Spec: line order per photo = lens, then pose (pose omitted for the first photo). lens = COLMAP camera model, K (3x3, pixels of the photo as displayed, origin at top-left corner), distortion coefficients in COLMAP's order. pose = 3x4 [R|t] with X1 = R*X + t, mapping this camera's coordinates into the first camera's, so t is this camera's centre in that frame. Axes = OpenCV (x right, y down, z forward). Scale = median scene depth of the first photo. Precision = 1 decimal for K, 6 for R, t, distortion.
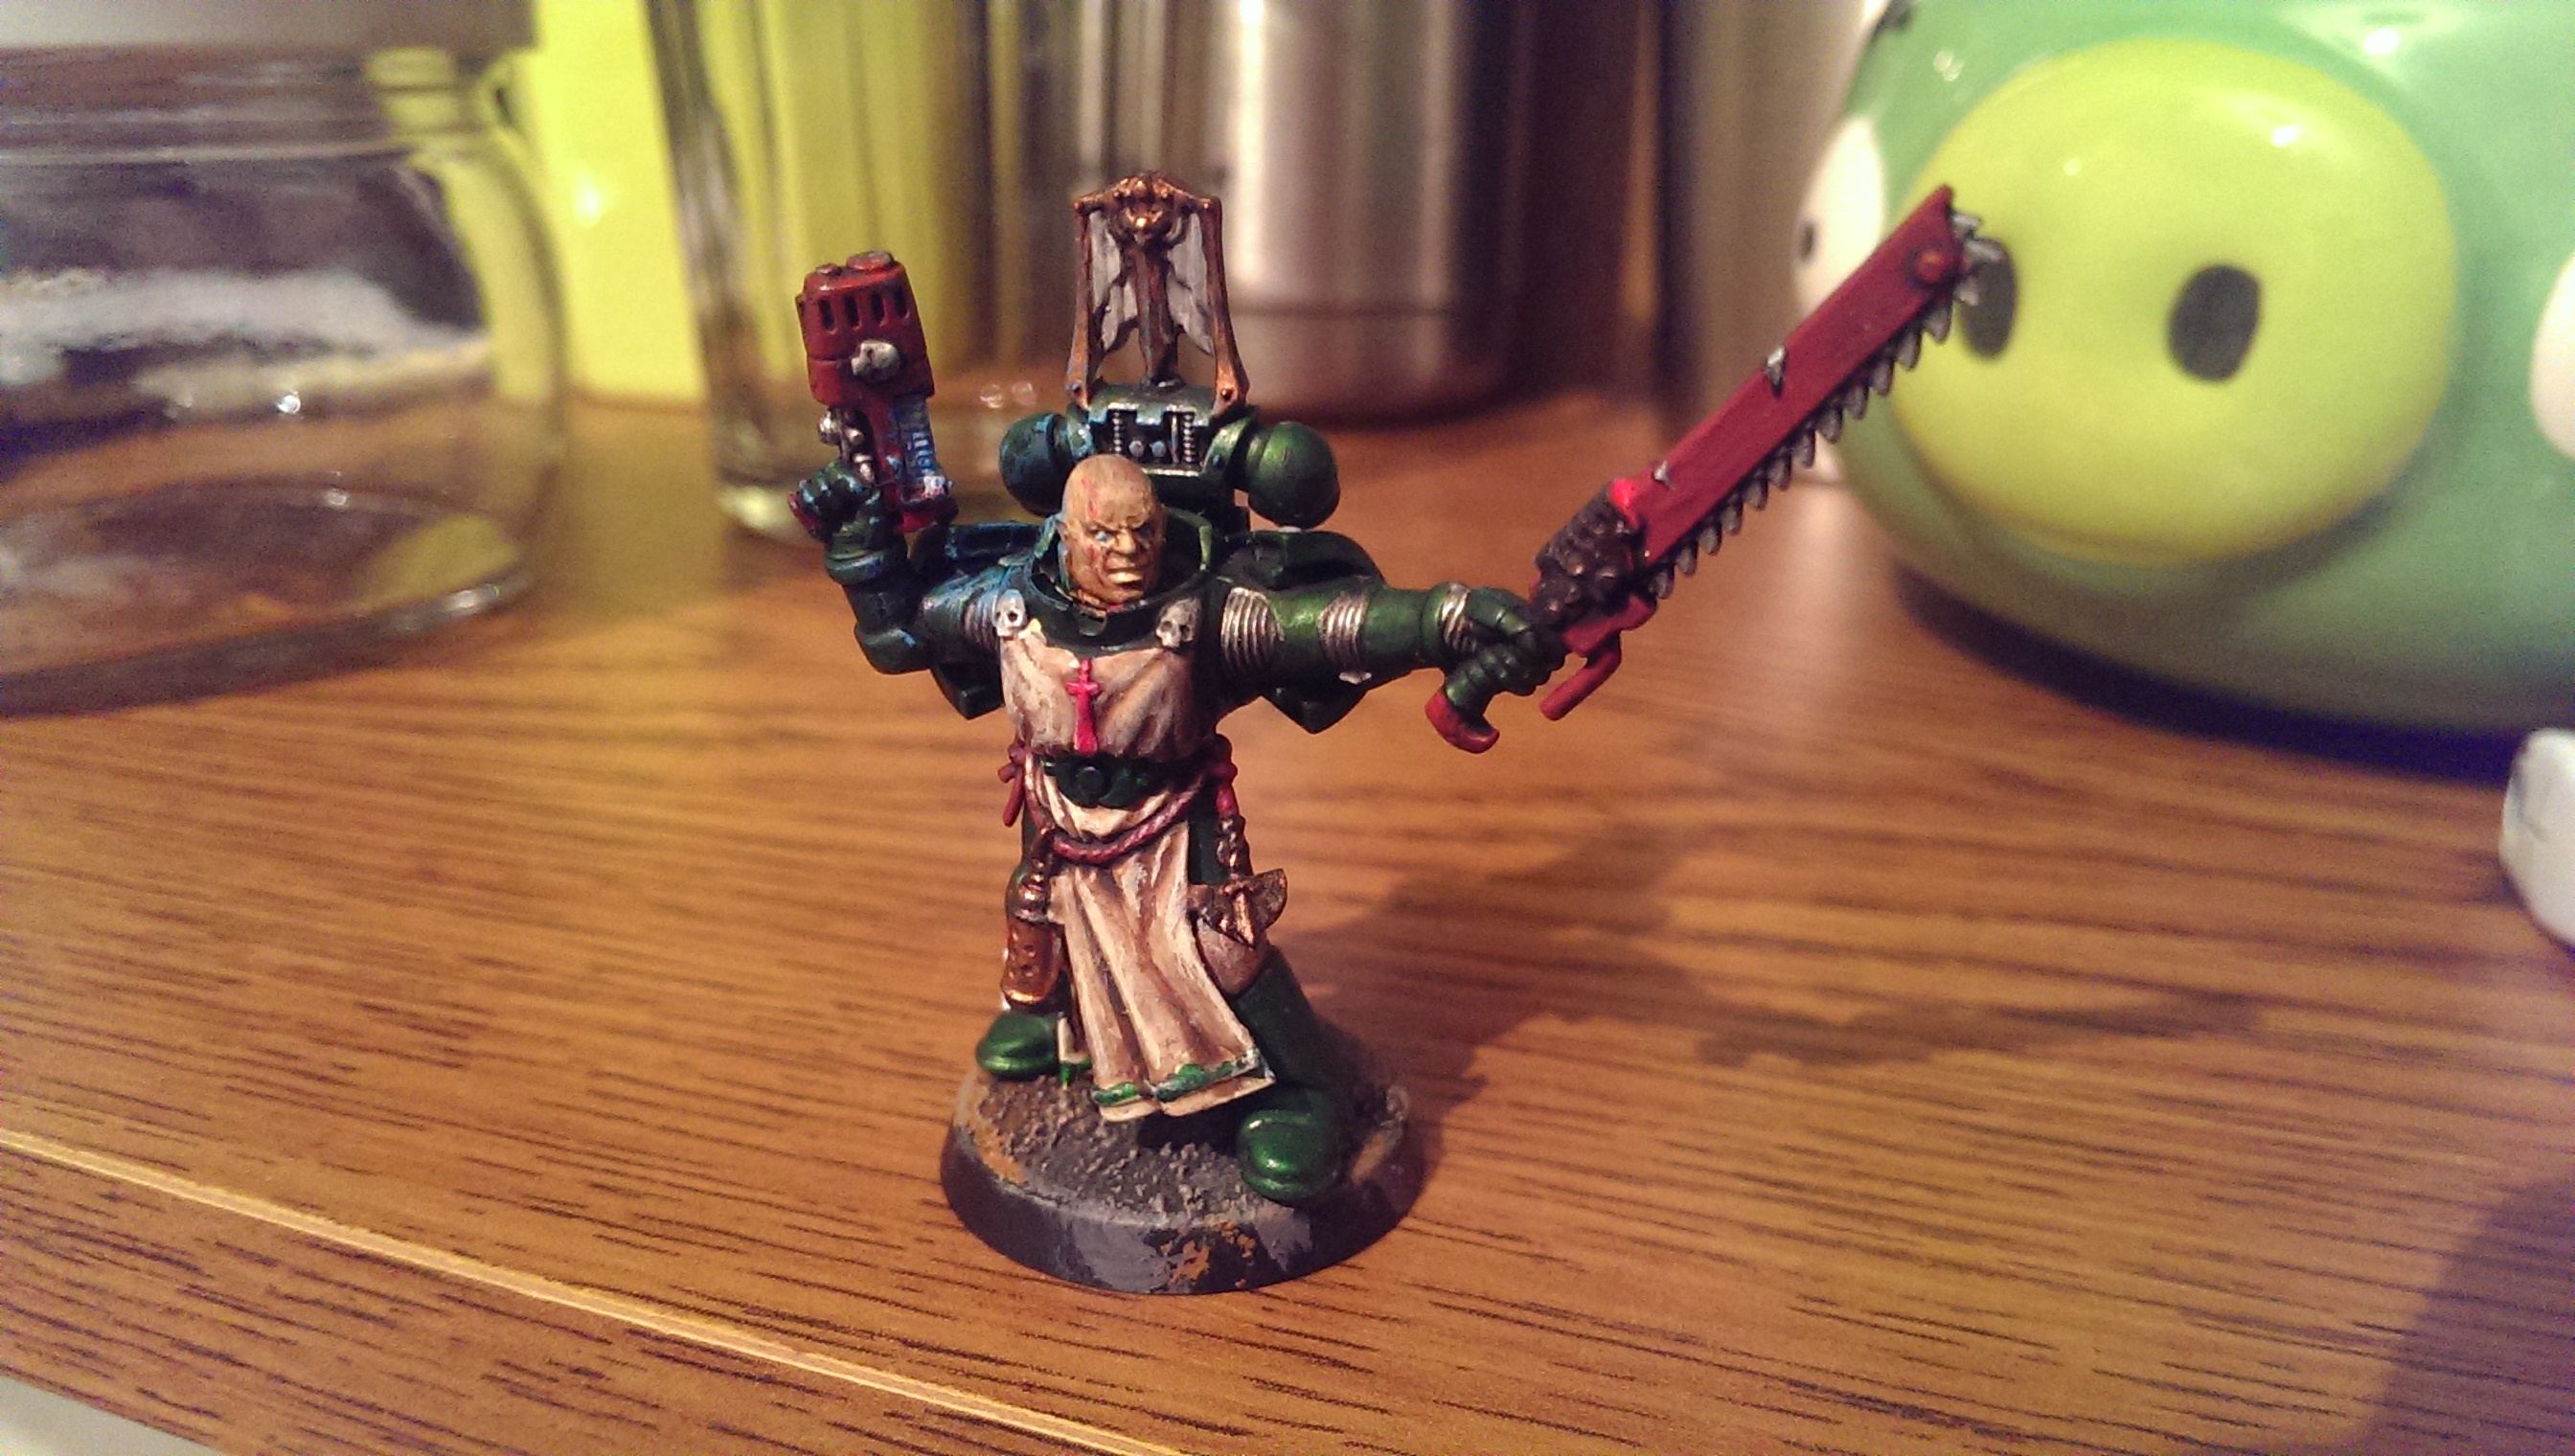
lens RADIAL K [[1900.6, 0, 1287.5], [0, 1900.6, 728.0], [0, 0, 1]] dist [0.072331, -0.154295]
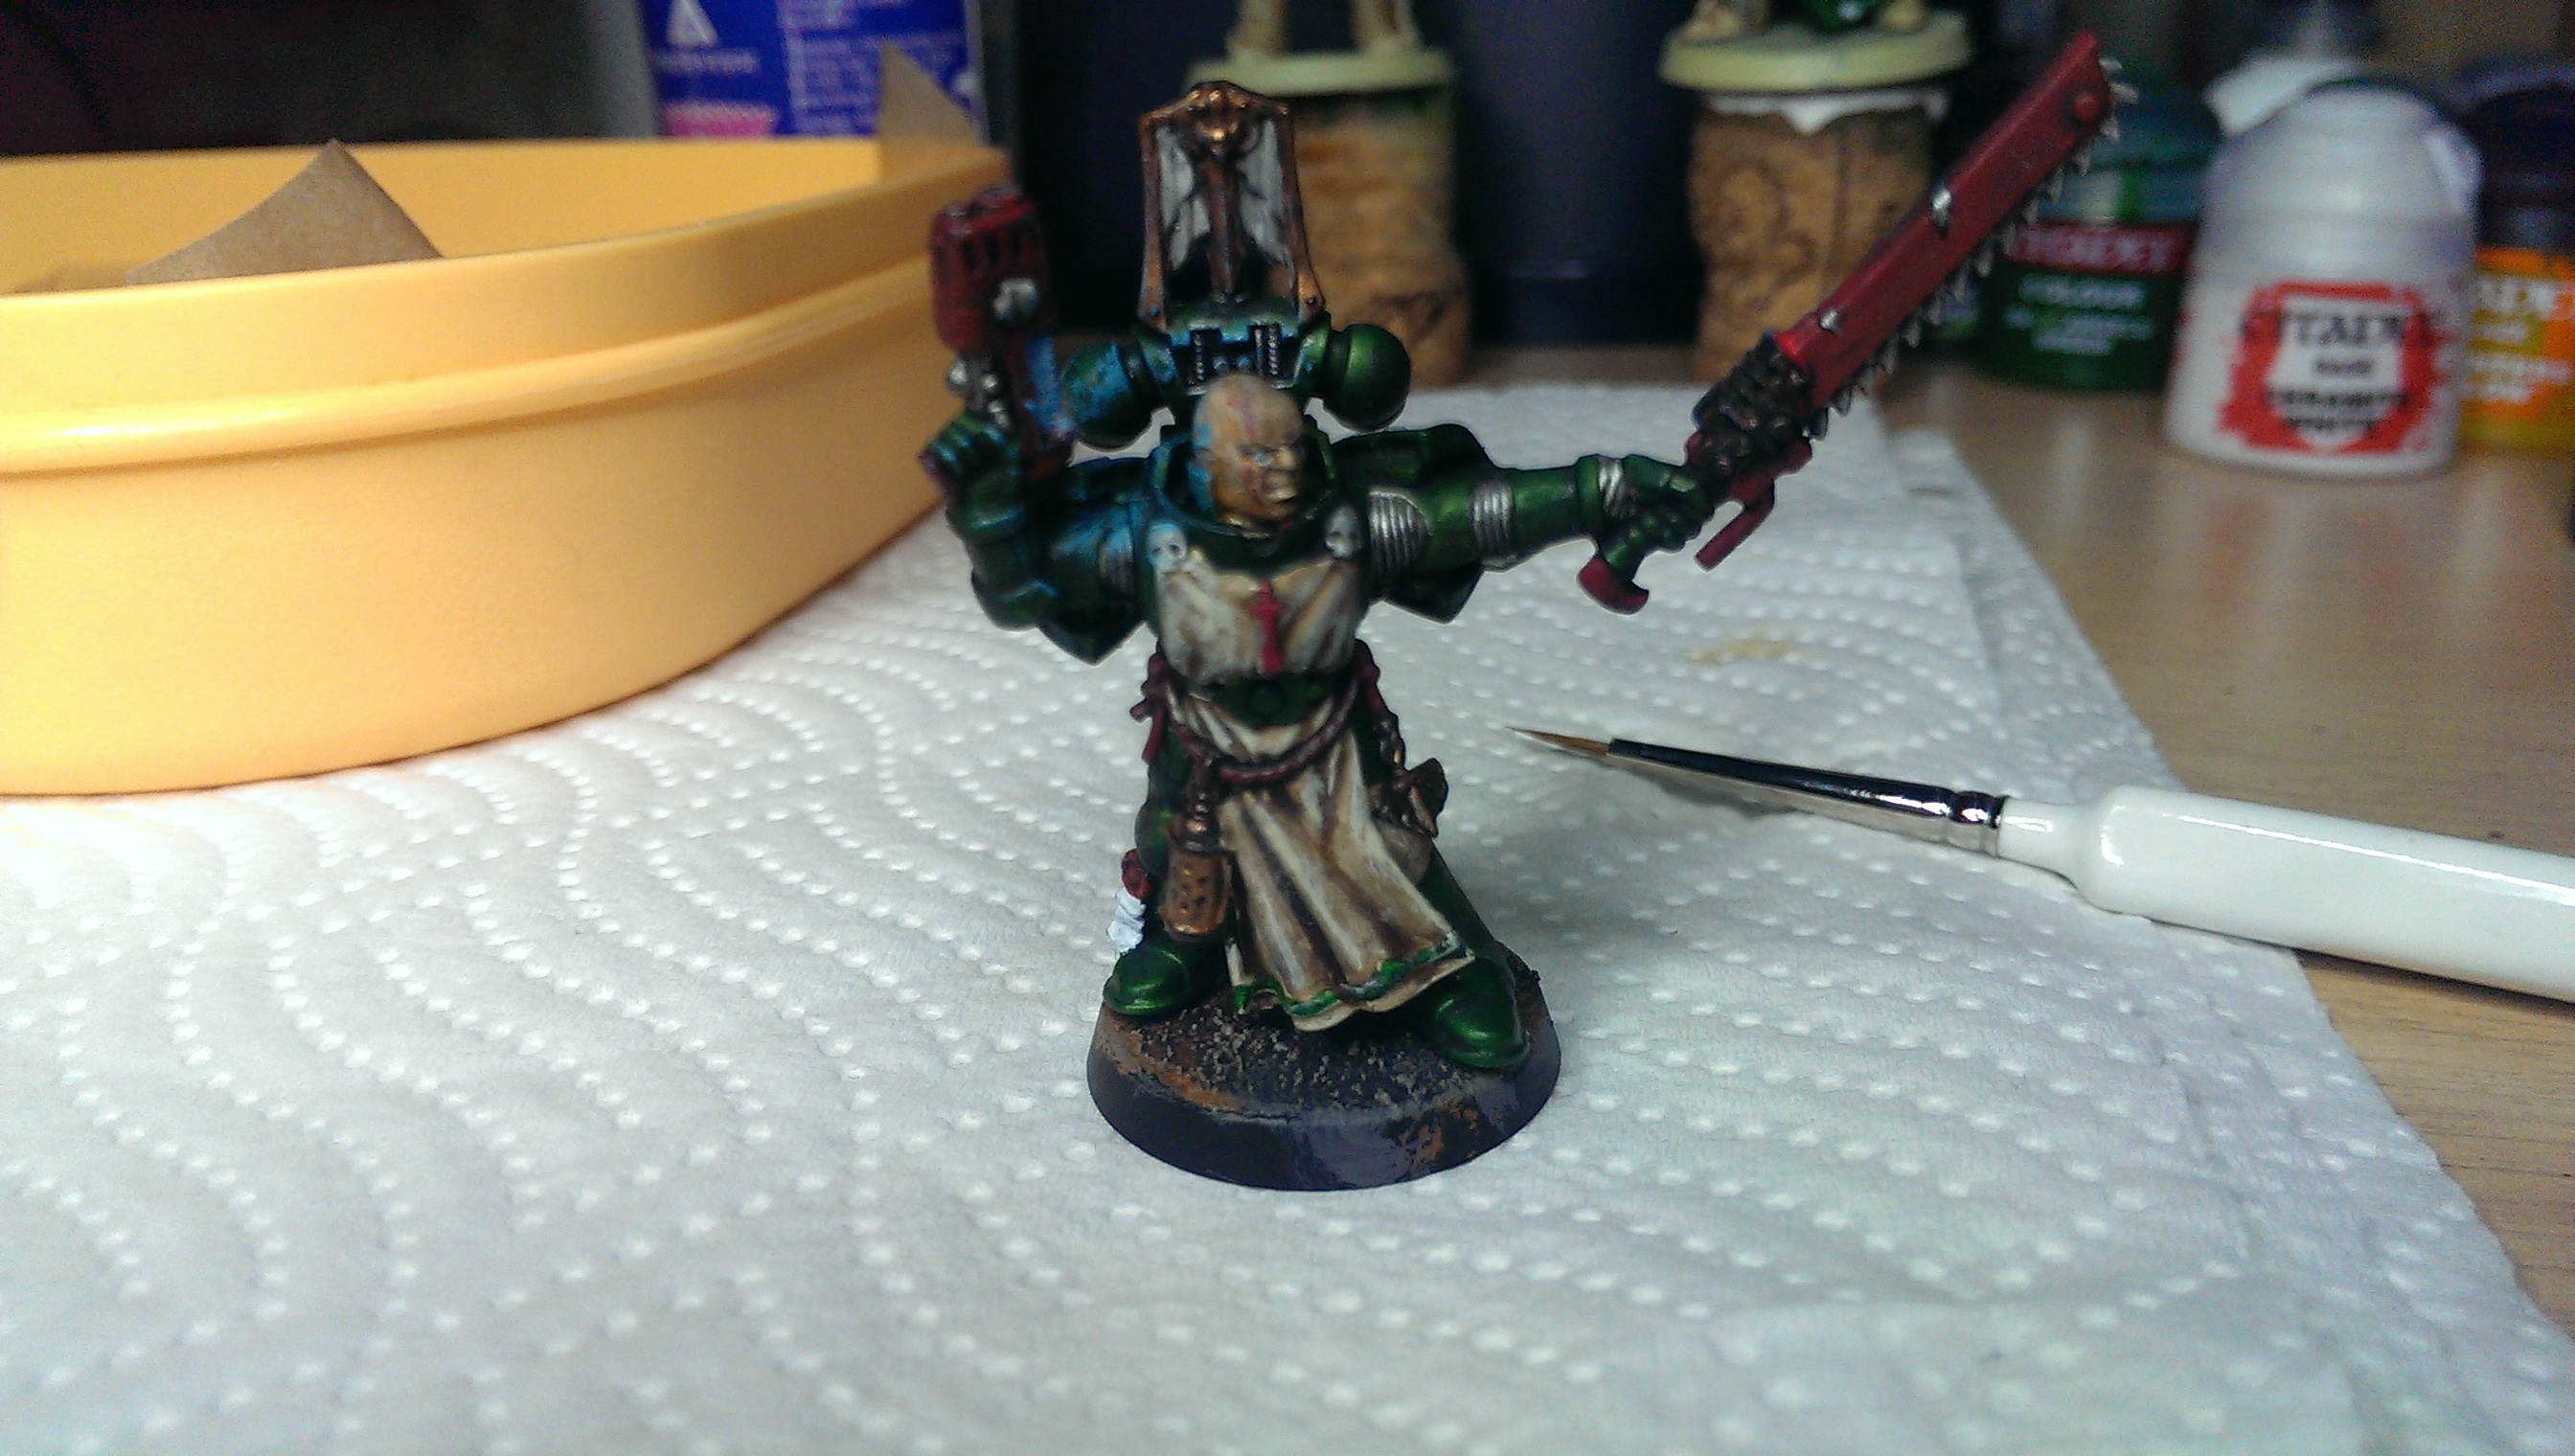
lens RADIAL K [[1887.2, 0, 1291.5], [0, 1887.2, 736.7], [0, 0, 1]] dist [0.069888, -0.149386]
pose [[0.946799, -0.168936, 0.273921, -0.361494], [0.155107, 0.985304, 0.071547, -0.022774], [-0.281982, -0.025253, 0.959087, 0.042146]]
